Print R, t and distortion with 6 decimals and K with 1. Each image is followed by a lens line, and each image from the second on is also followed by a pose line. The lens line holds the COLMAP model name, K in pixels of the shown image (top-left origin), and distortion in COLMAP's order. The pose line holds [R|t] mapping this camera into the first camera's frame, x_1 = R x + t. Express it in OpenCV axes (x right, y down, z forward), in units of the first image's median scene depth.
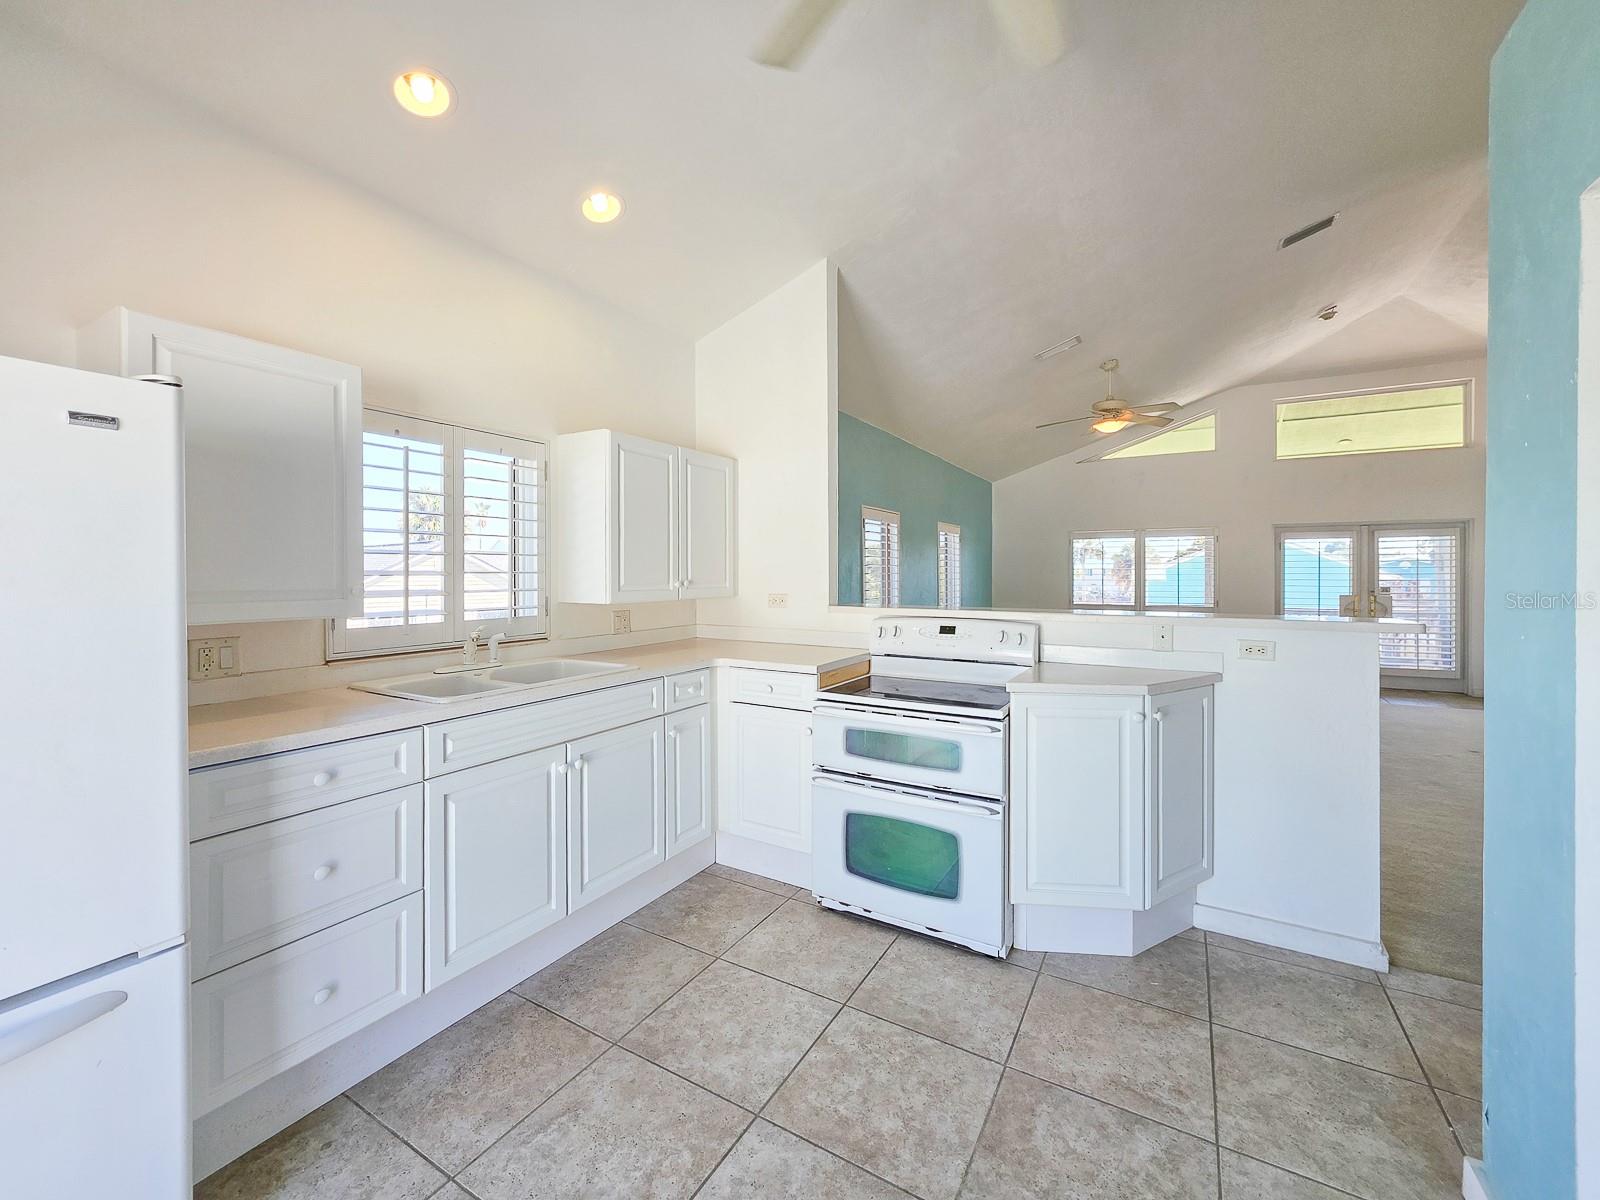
lens RADIAL K [[668.3, 0, 781.8], [0, 668.3, 577.7], [0, 0, 1]] dist [0.002478, -0.000017]
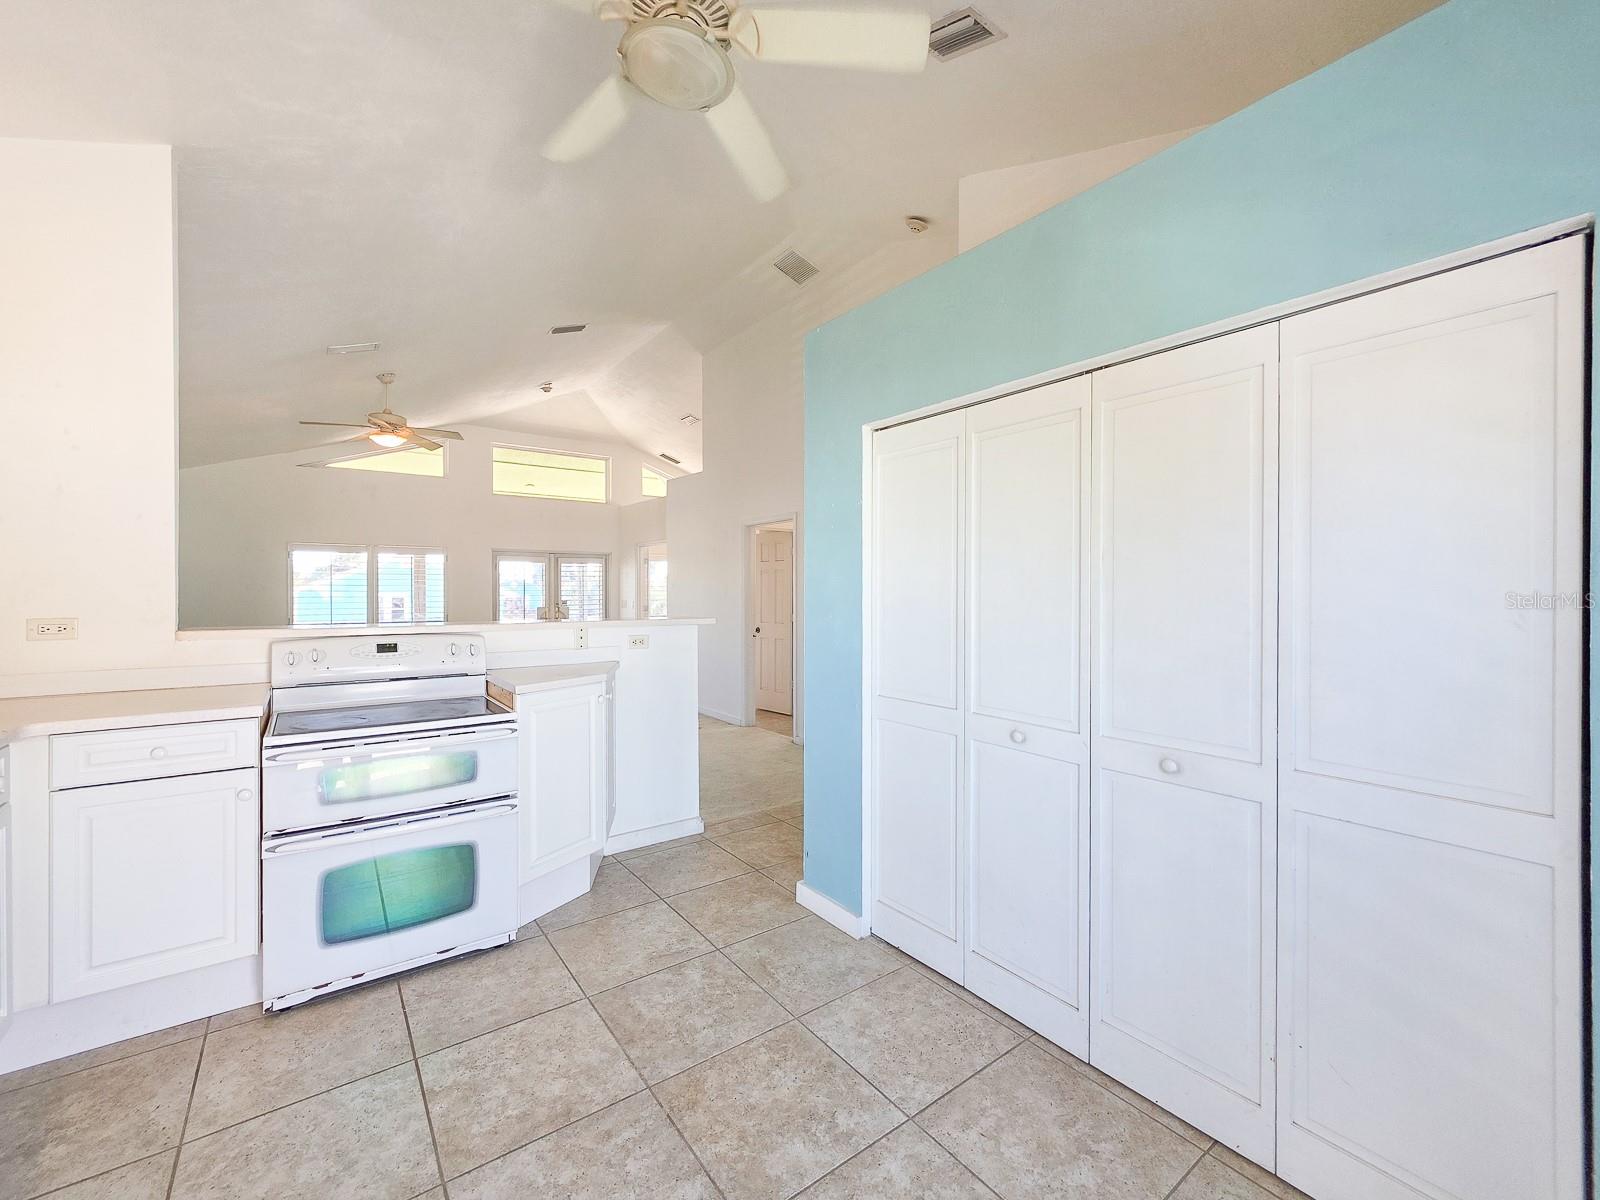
lens RADIAL K [[668.3, 0, 809.8], [0, 668.3, 594.2], [0, 0, 1]] dist [0.002478, -0.000017]
pose [[0.372223, -0.004507, 0.928132, -0.466276], [0.007035, 0.999973, 0.002035, 0.007081], [-0.928117, 0.005772, 0.372245, 0.136173]]
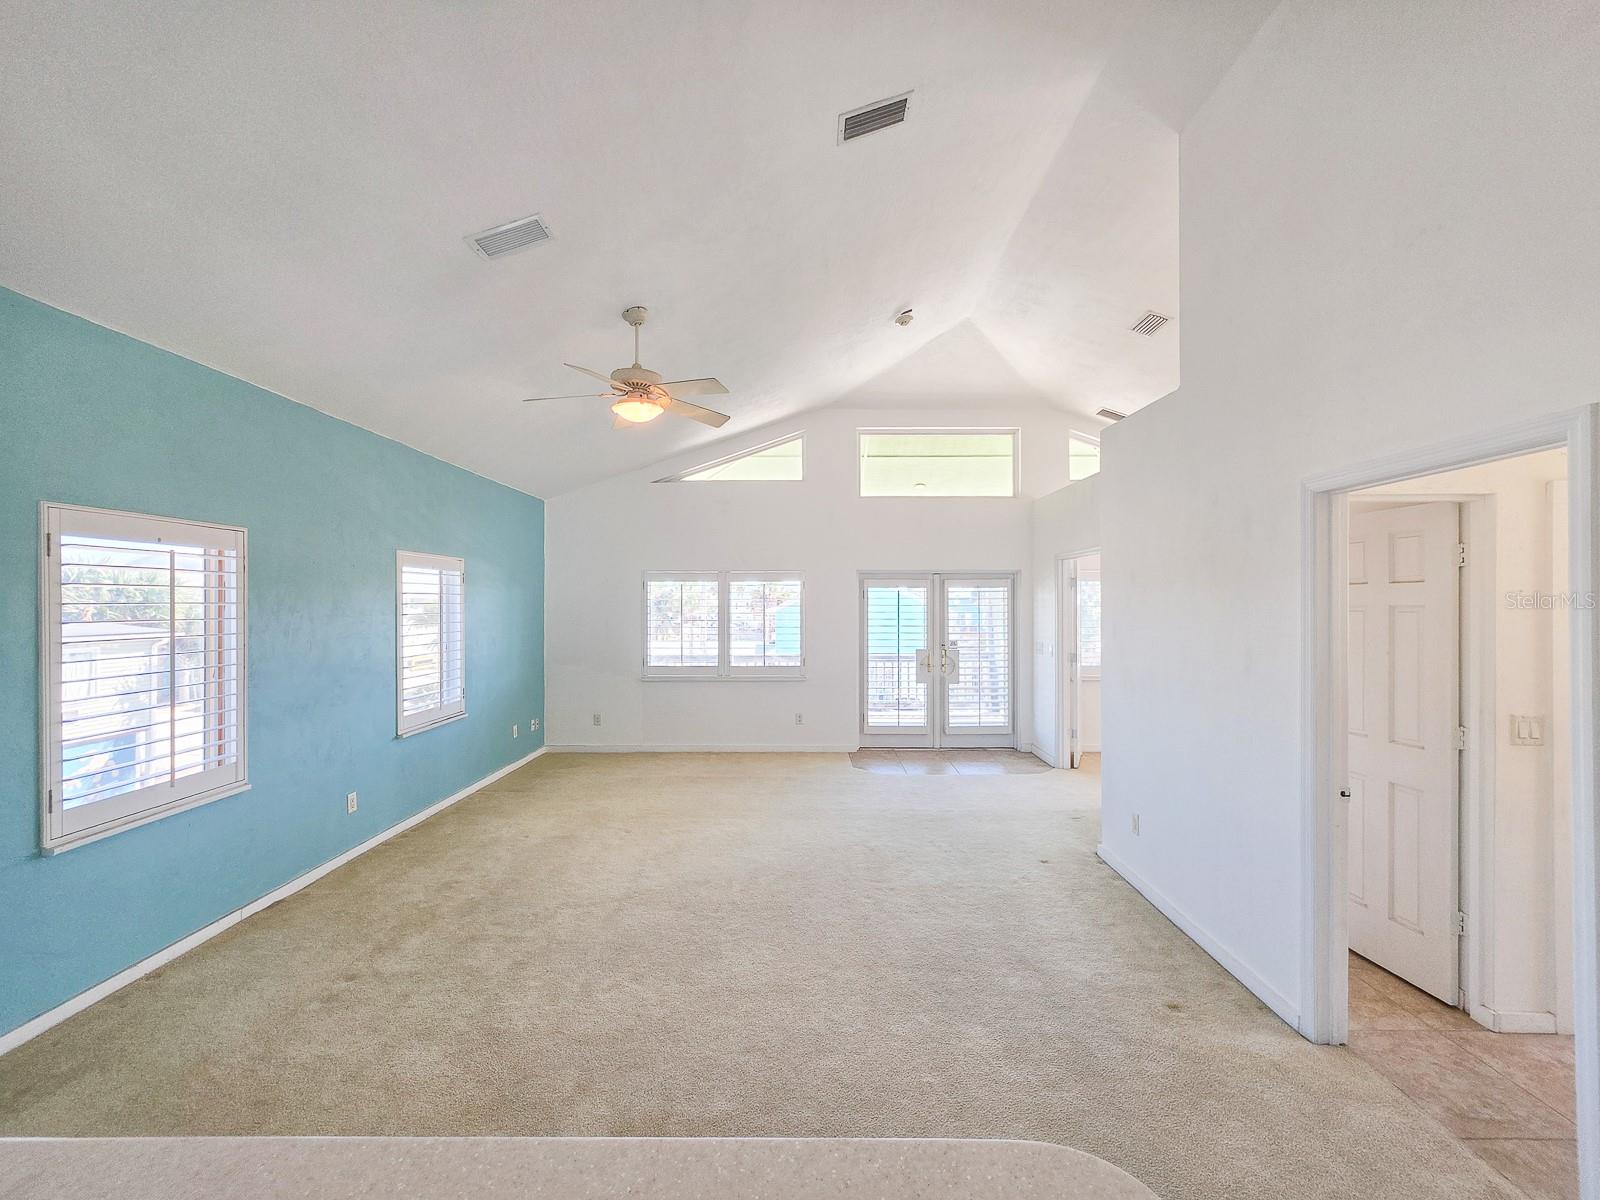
lens RADIAL K [[668.3, 0, 812.0], [0, 668.3, 606.2], [0, 0, 1]] dist [0.002478, -0.000017]
pose [[0.857136, -0.000013, 0.515089, 0.727496], [0.003755, 0.999974, -0.006222, -0.085962], [-0.515076, 0.007267, 0.857114, 0.874580]]
